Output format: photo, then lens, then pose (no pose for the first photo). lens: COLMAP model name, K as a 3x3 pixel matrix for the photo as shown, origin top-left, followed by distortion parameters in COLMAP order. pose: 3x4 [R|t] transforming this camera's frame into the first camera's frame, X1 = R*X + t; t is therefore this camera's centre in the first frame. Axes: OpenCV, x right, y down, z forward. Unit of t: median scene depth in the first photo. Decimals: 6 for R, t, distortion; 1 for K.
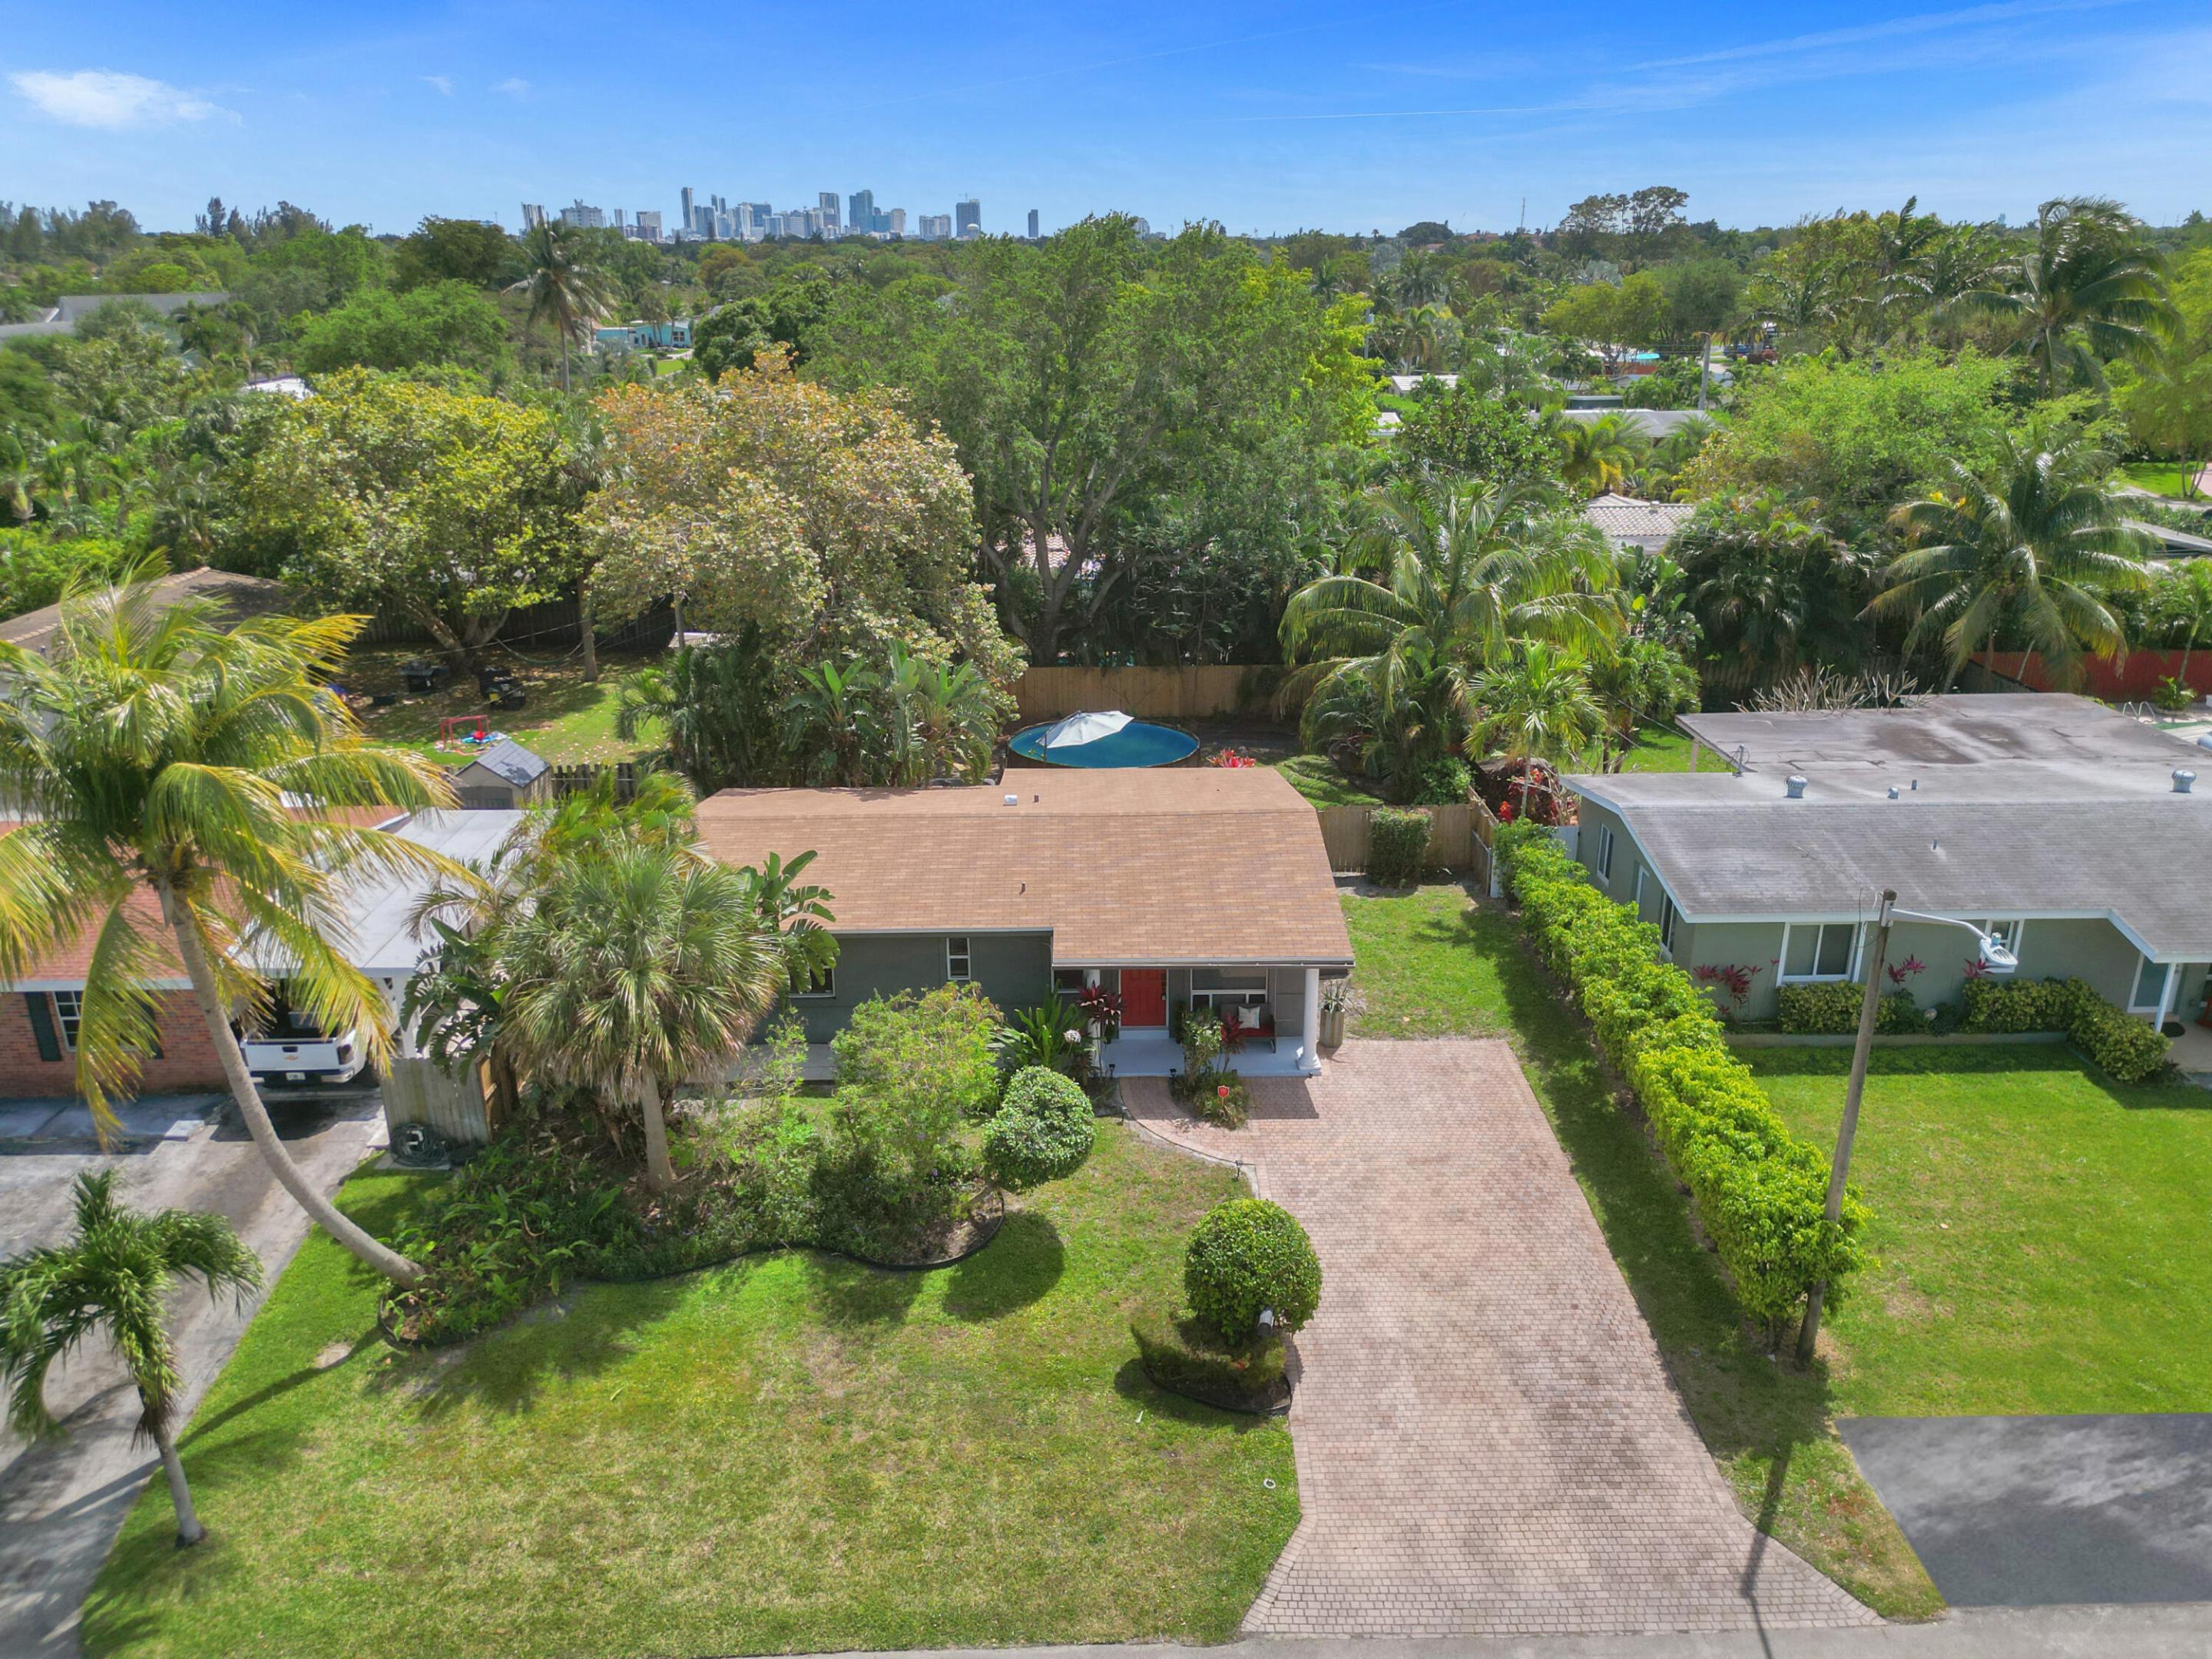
lens RADIAL K [[1571.6, 0, 1106.0], [0, 1571.6, 829.5], [0, 0, 1]] dist [0.061708, -0.061352]
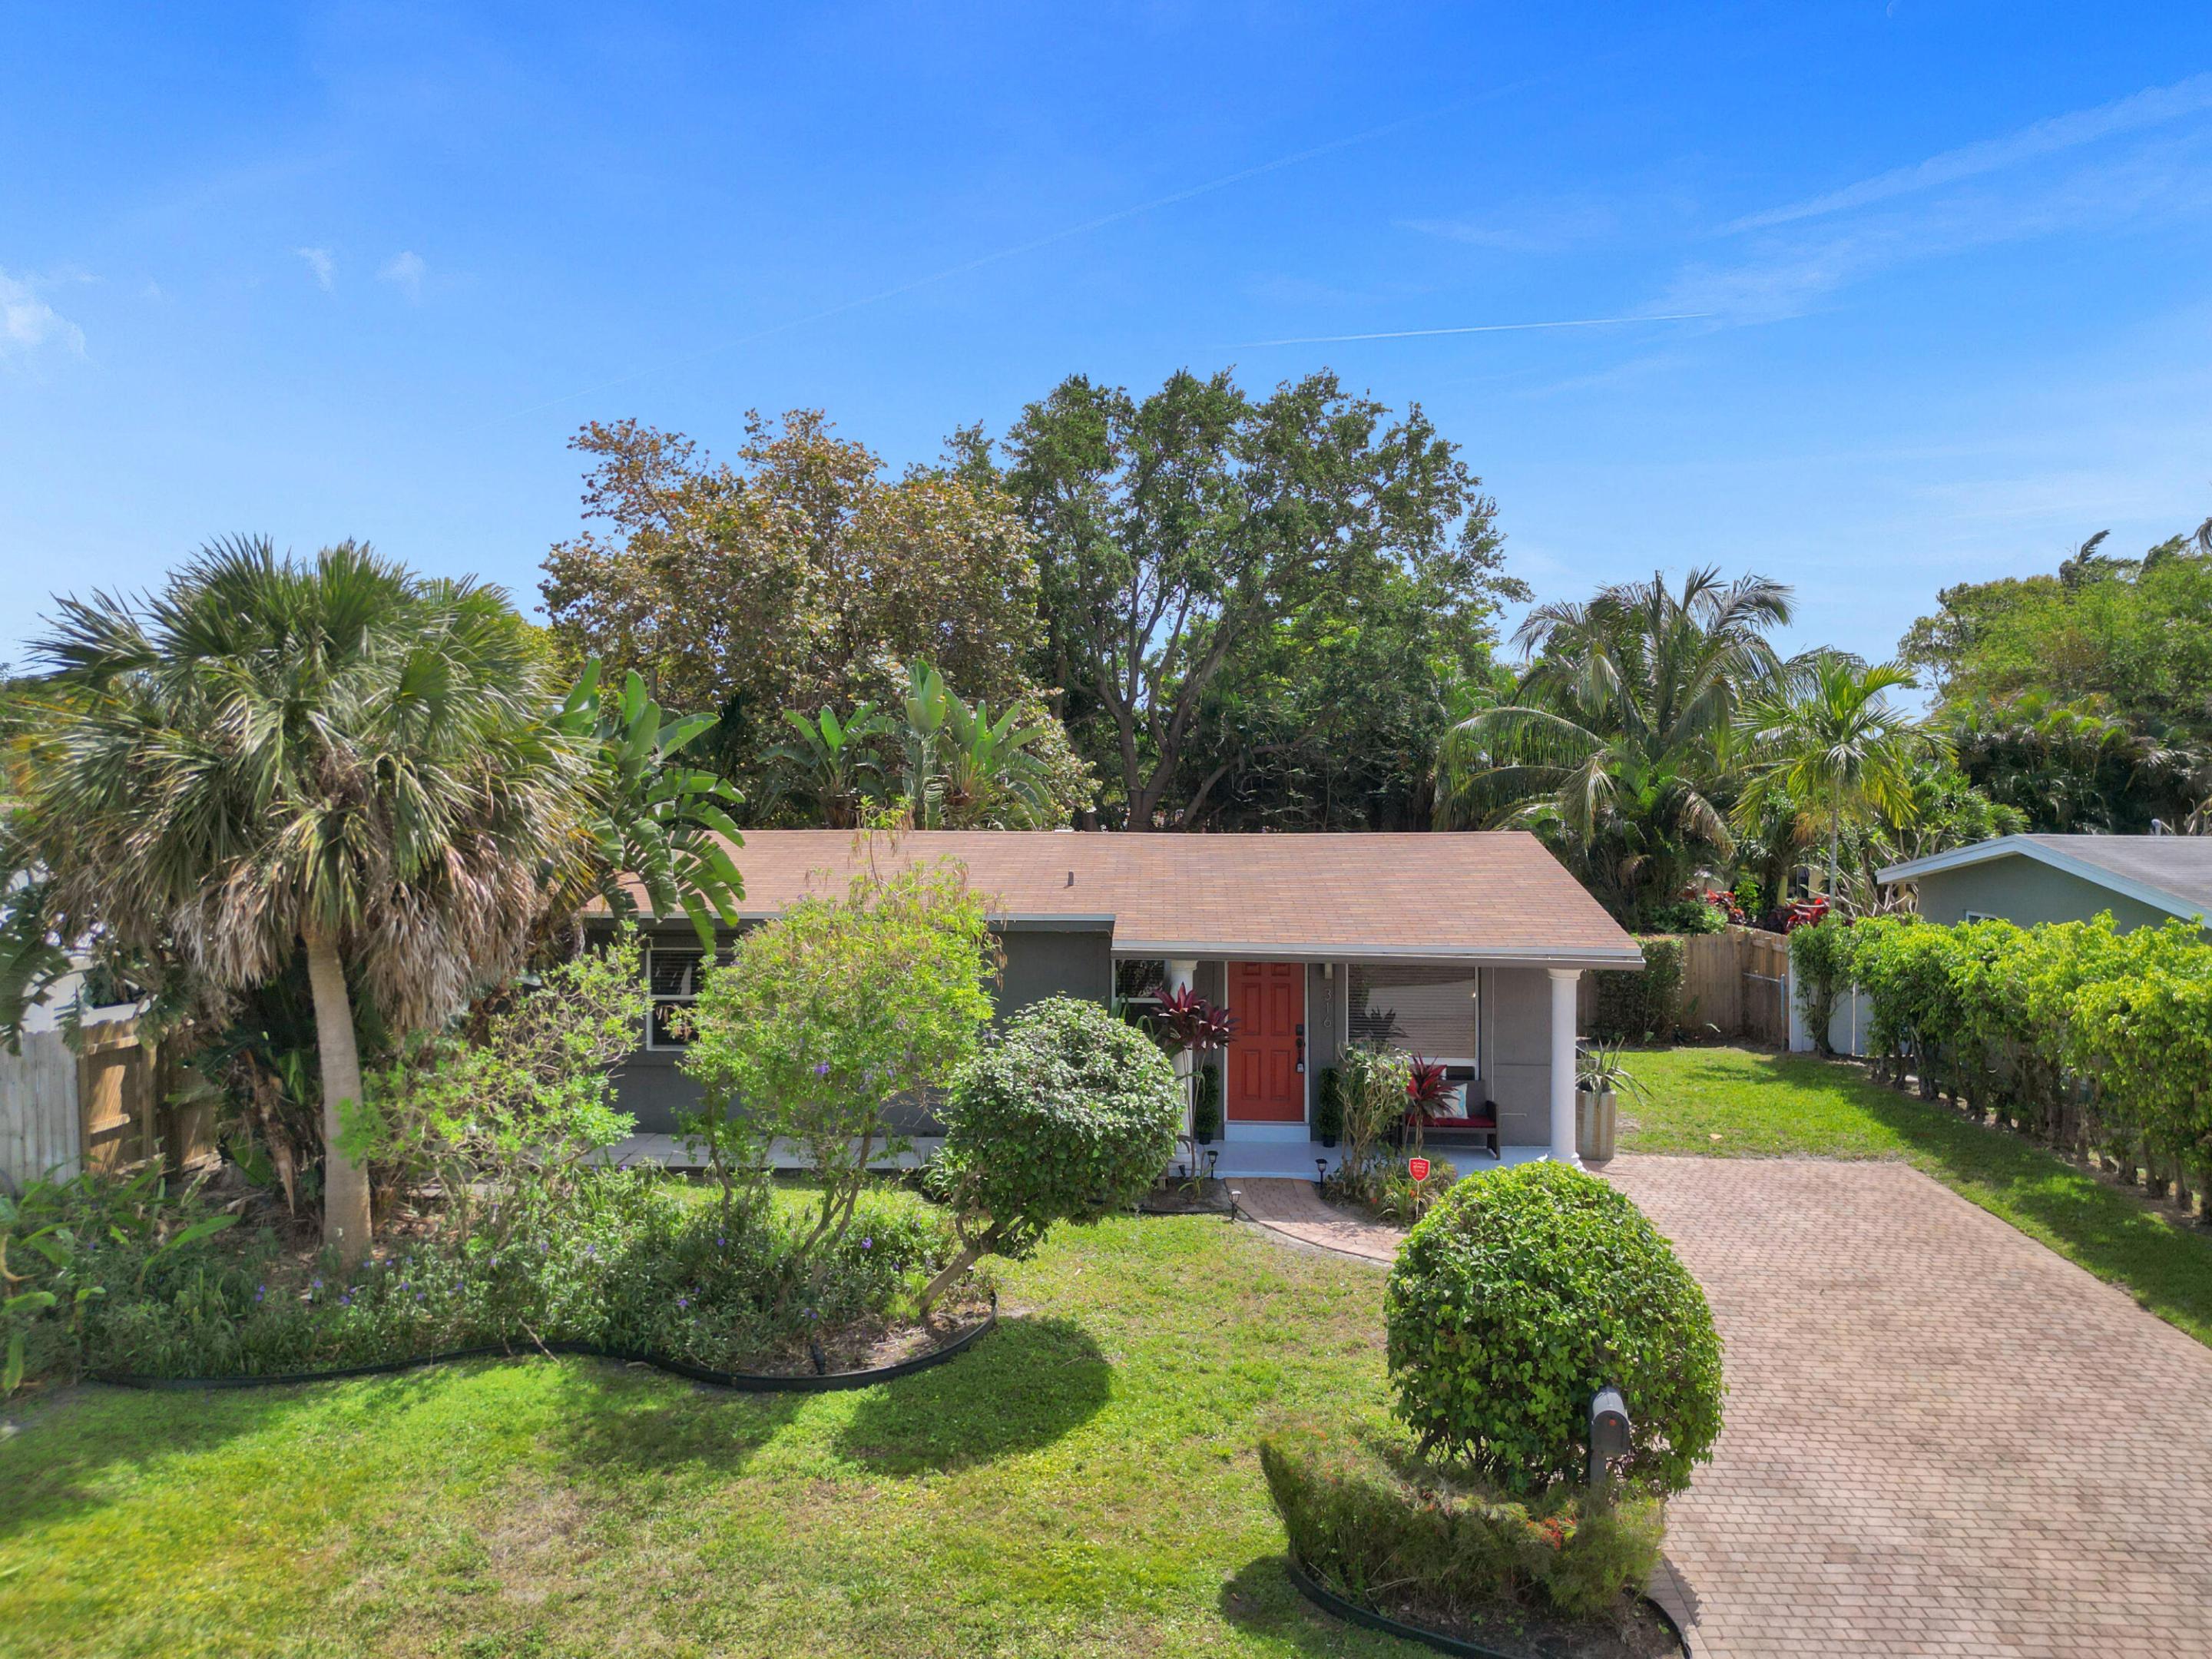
lens RADIAL K [[1571.6, 0, 1106.0], [0, 1571.6, 829.5], [0, 0, 1]] dist [0.061708, -0.061352]
pose [[0.997959, 0.009317, -0.063176, 0.000111], [-0.028843, 0.948408, -0.315739, 0.254155], [0.056975, 0.316917, 0.946740, 0.485081]]
